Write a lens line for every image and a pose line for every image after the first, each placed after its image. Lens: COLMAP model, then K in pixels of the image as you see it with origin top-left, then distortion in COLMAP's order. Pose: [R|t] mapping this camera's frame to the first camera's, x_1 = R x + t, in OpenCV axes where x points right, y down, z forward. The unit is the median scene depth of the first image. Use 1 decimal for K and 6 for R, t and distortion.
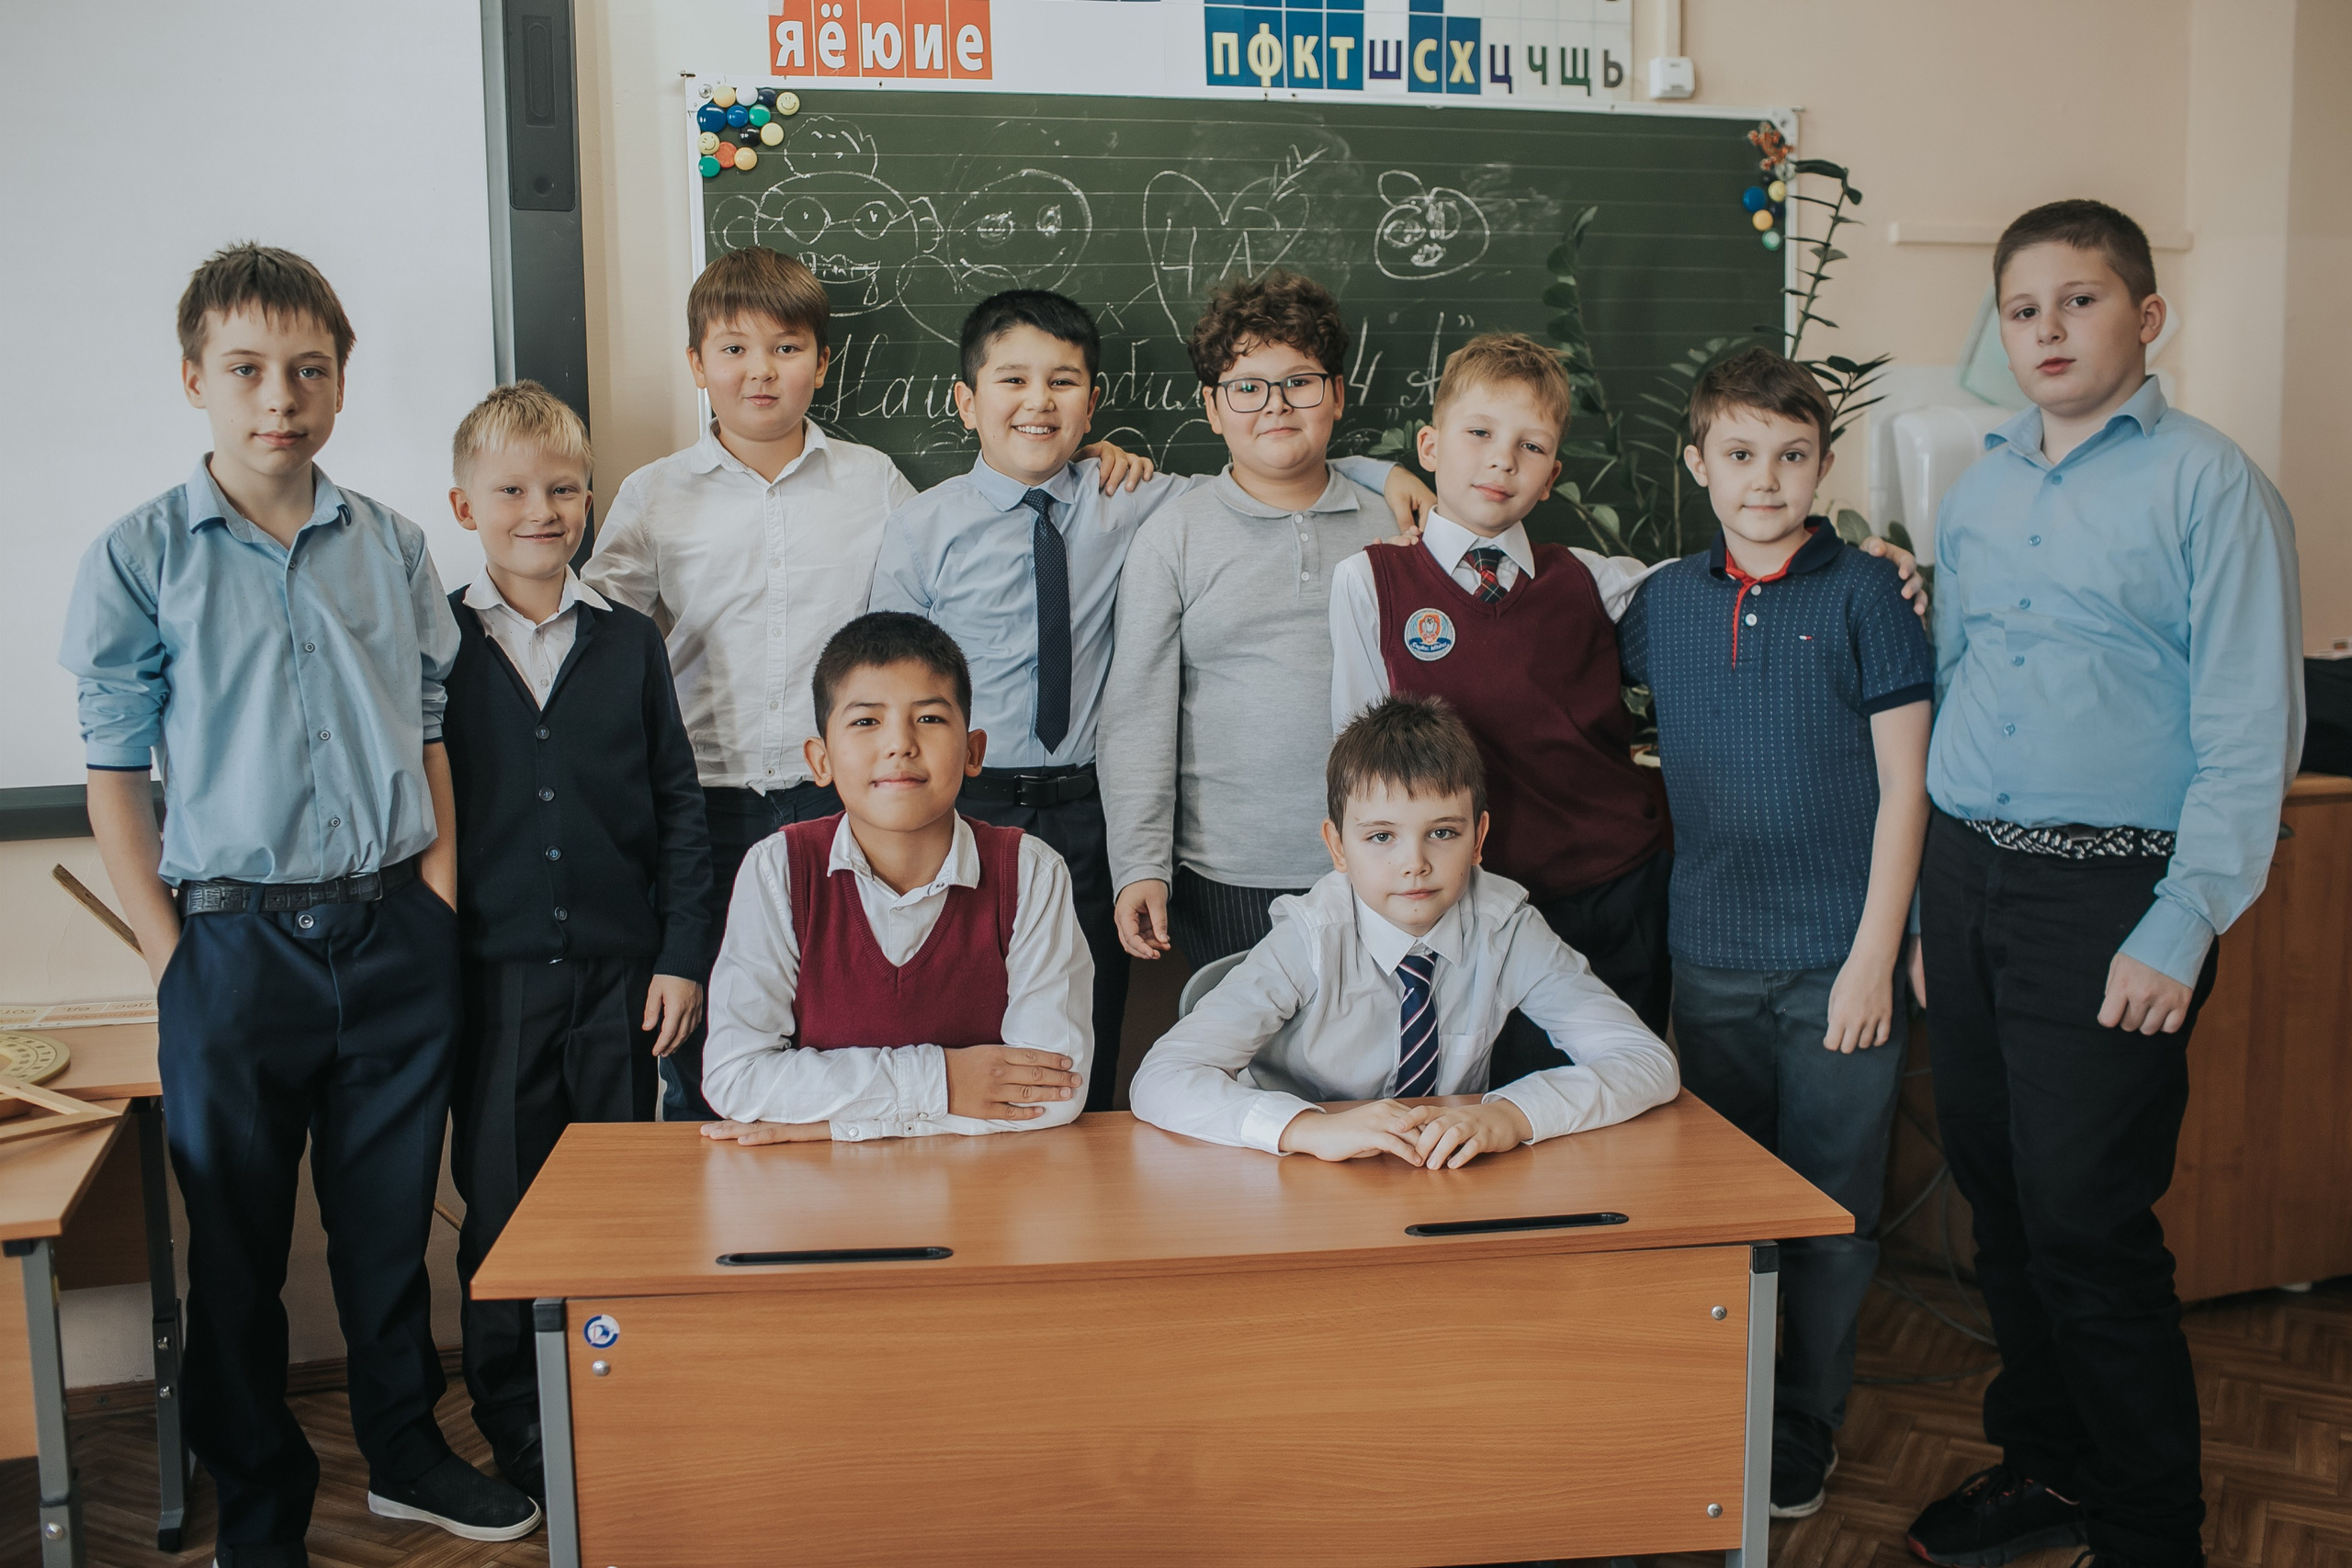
lens RADIAL K [[2279.5, 0, 1180.6], [0, 2279.5, 757.6], [0, 0, 1]] dist [-0.050949, 0.000000]
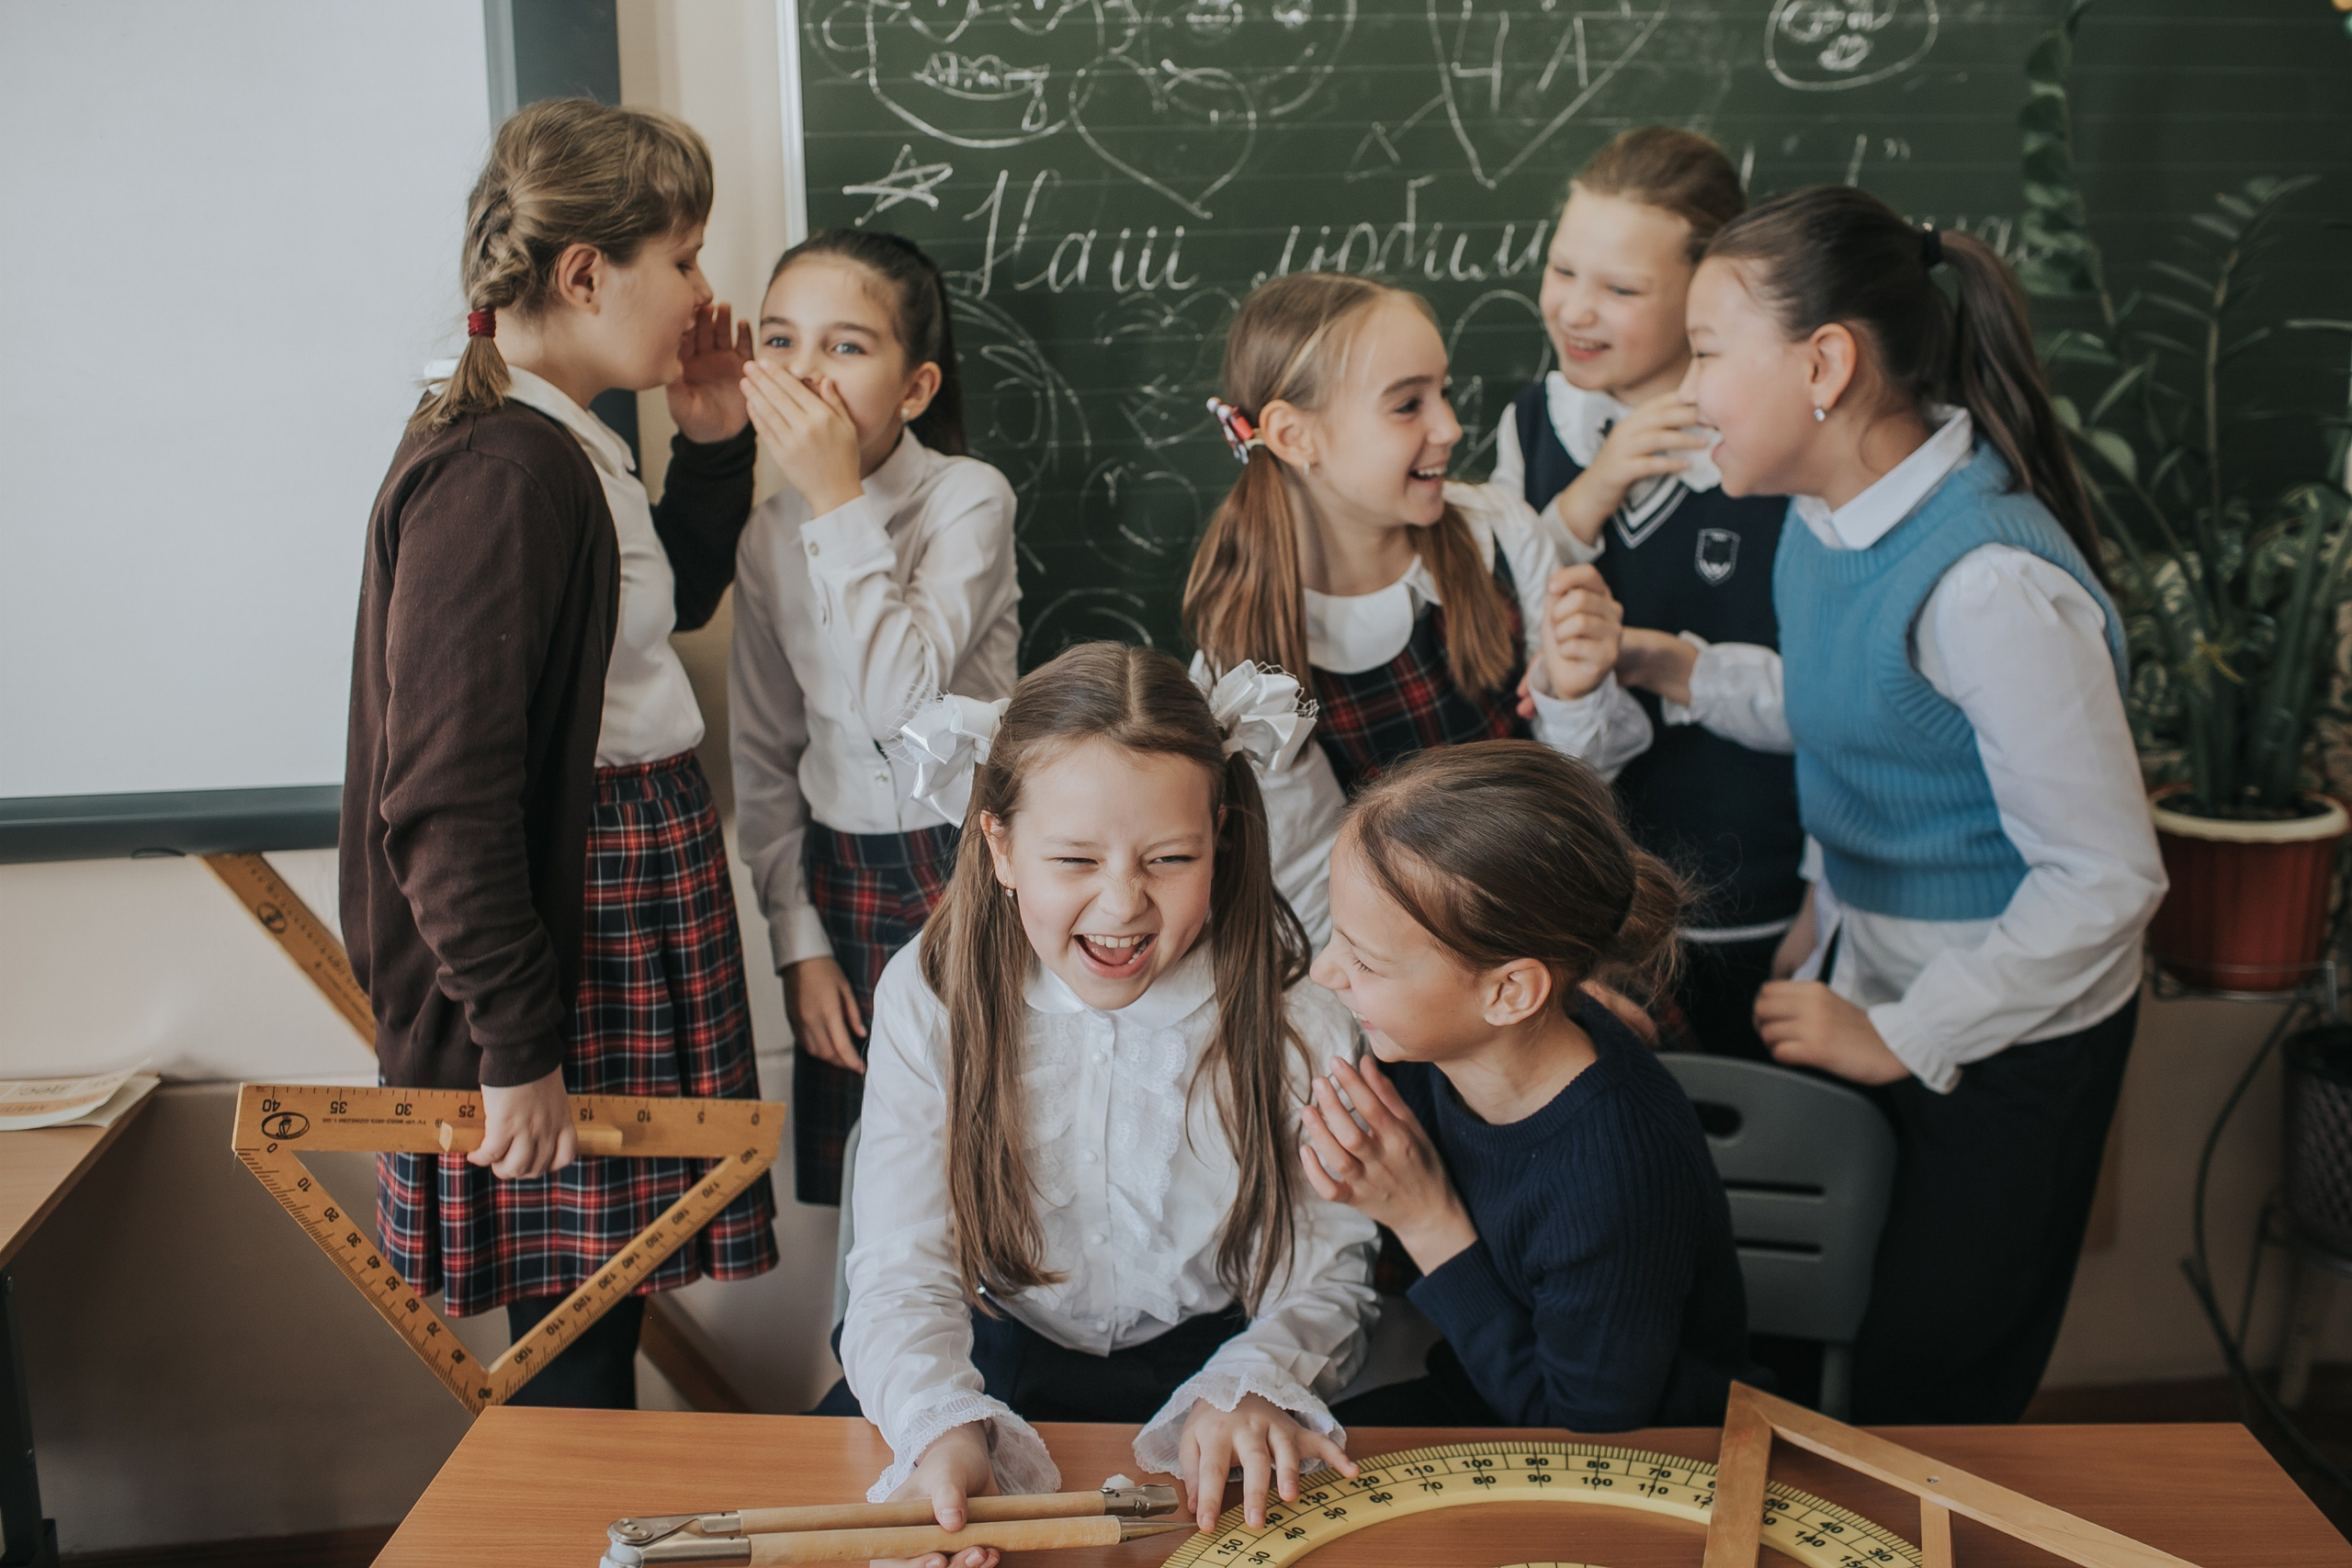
lens RADIAL K [[2279.5, 0, 1187.9], [0, 2279.5, 764.3], [0, 0, 1]] dist [-0.050949, 0.000000]
pose [[0.990604, 0.029266, -0.133594, 0.009560], [-0.018943, 0.996782, 0.077895, -0.057233], [0.135444, -0.074632, 0.987970, 0.289603]]
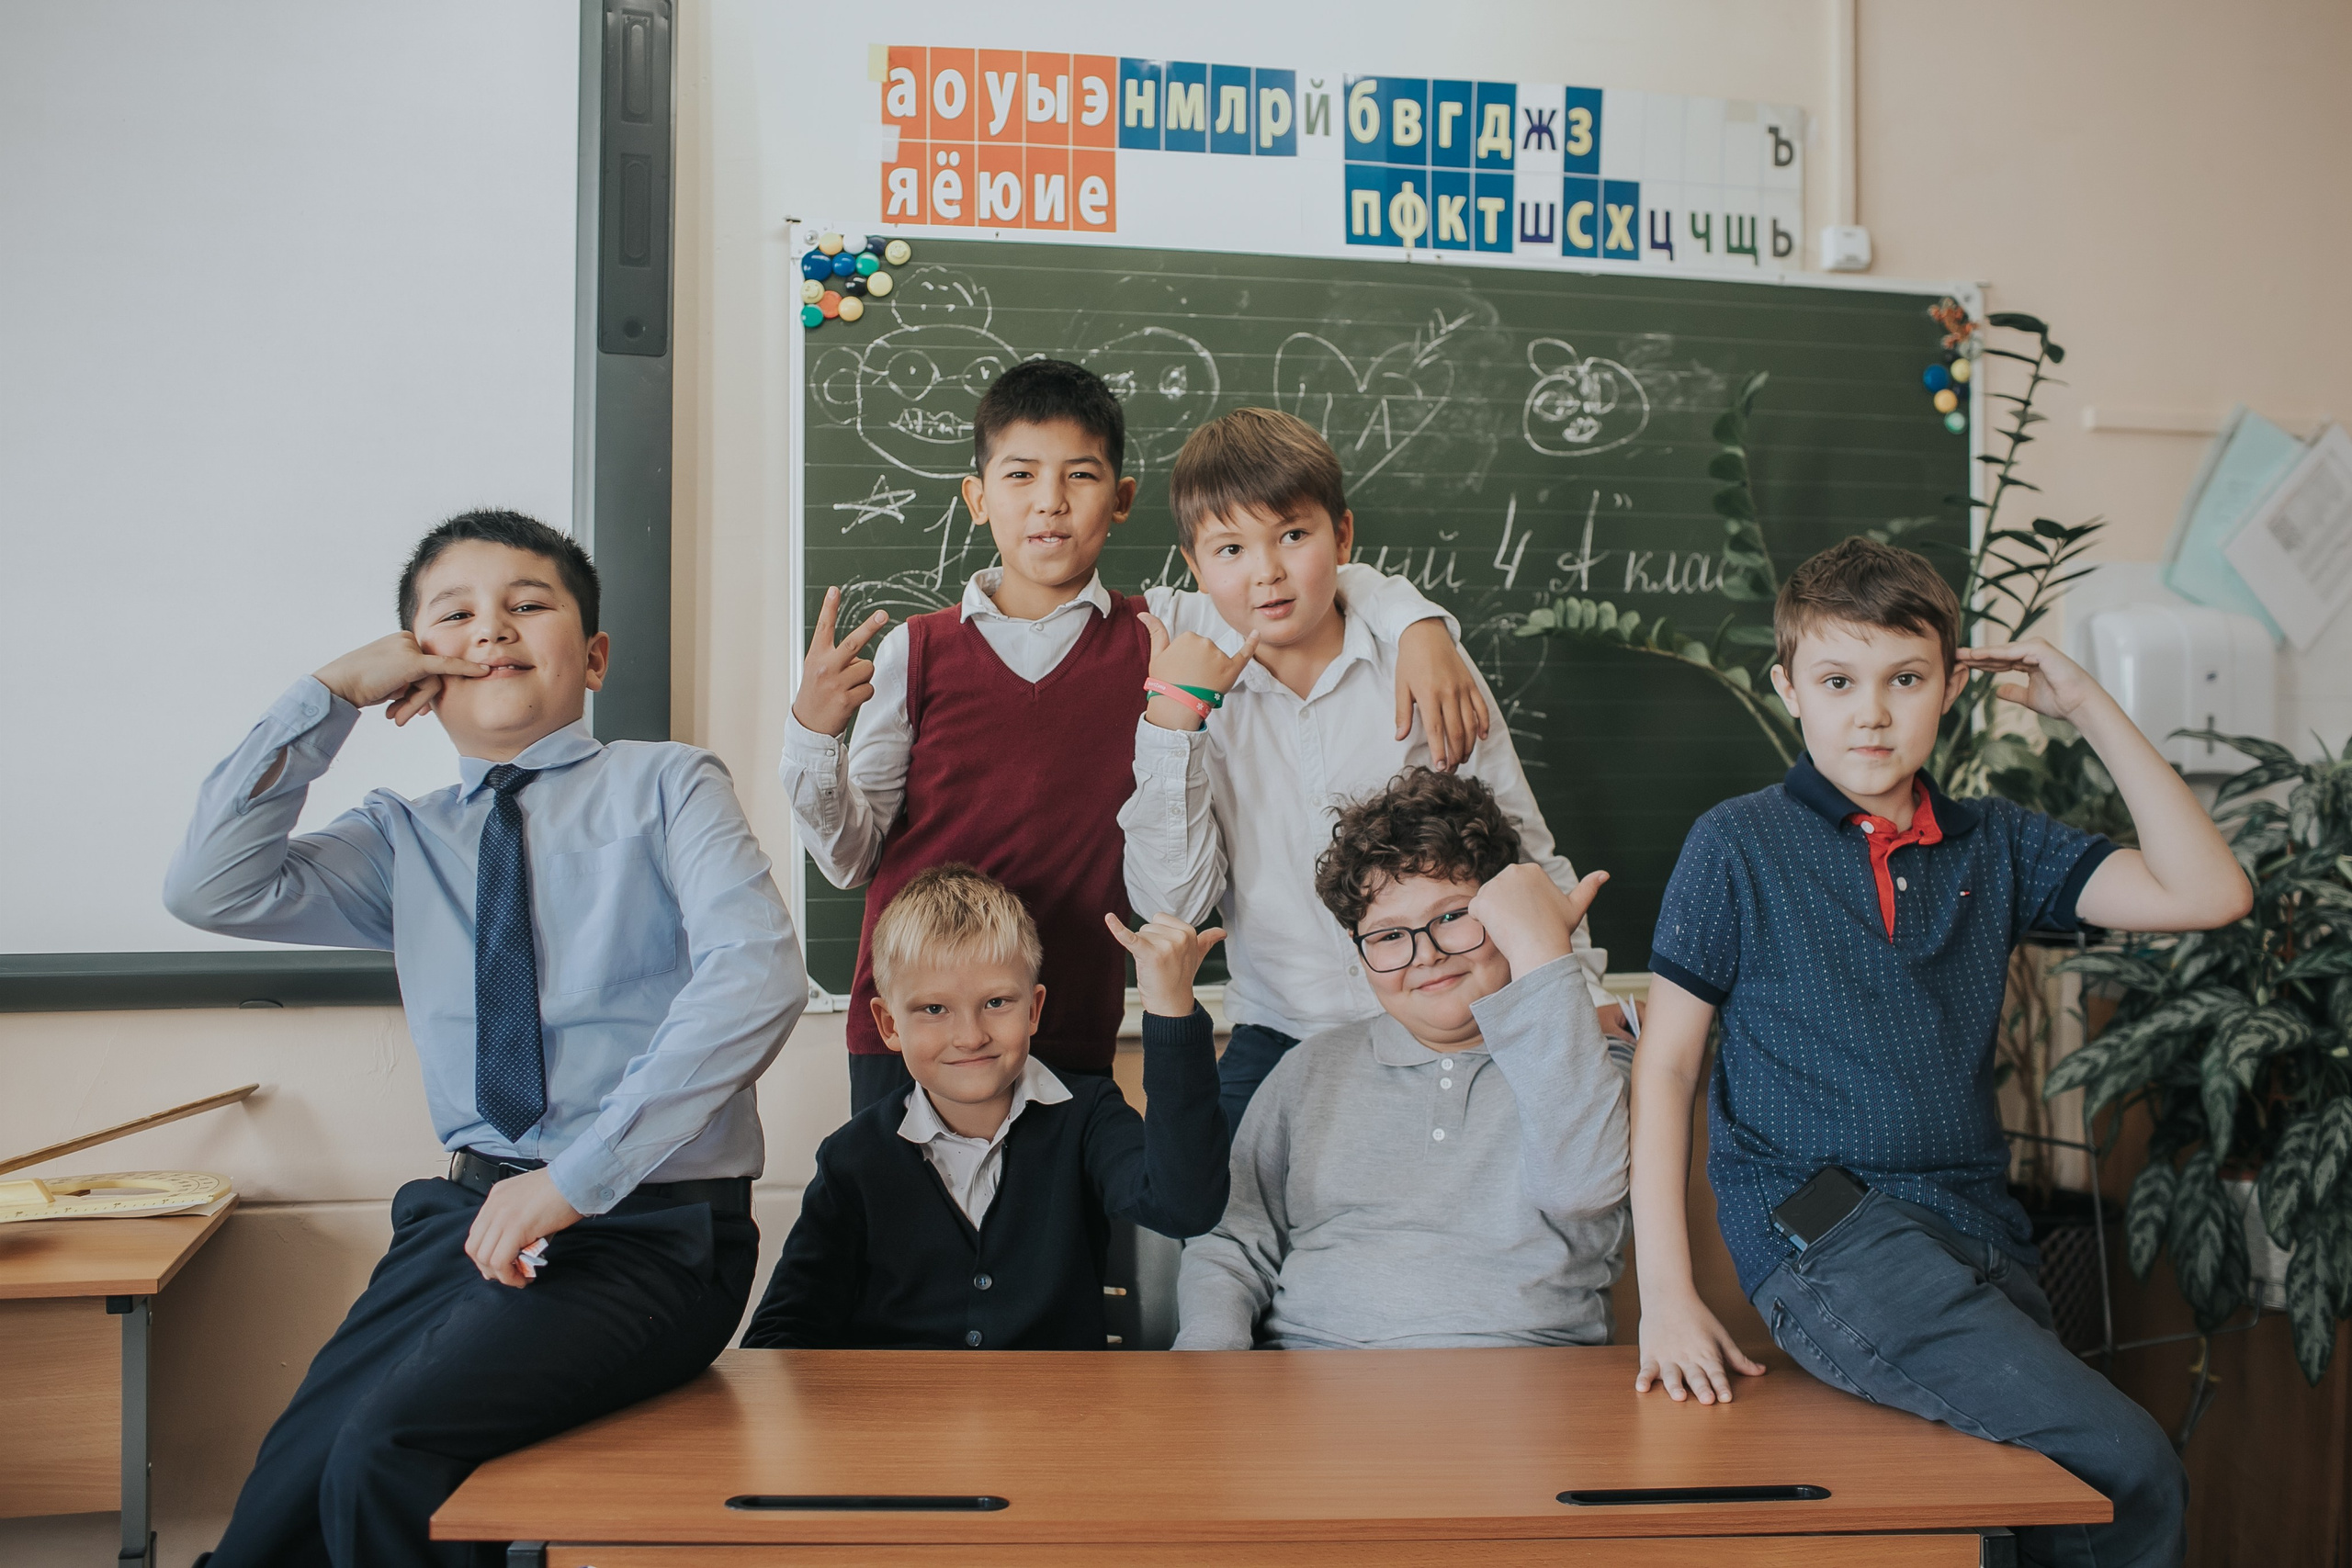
lens RADIAL K [[2279.5, 0, 1183.3], [0, 2279.5, 761.2], [0, 0, 1]] dist [-0.050949, 0.000000]
pose [[0.998195, 0.019527, -0.056795, 0.002267], [-0.026062, 0.992824, -0.116708, 0.026123], [0.054109, 0.117977, 0.991541, 0.092130]]
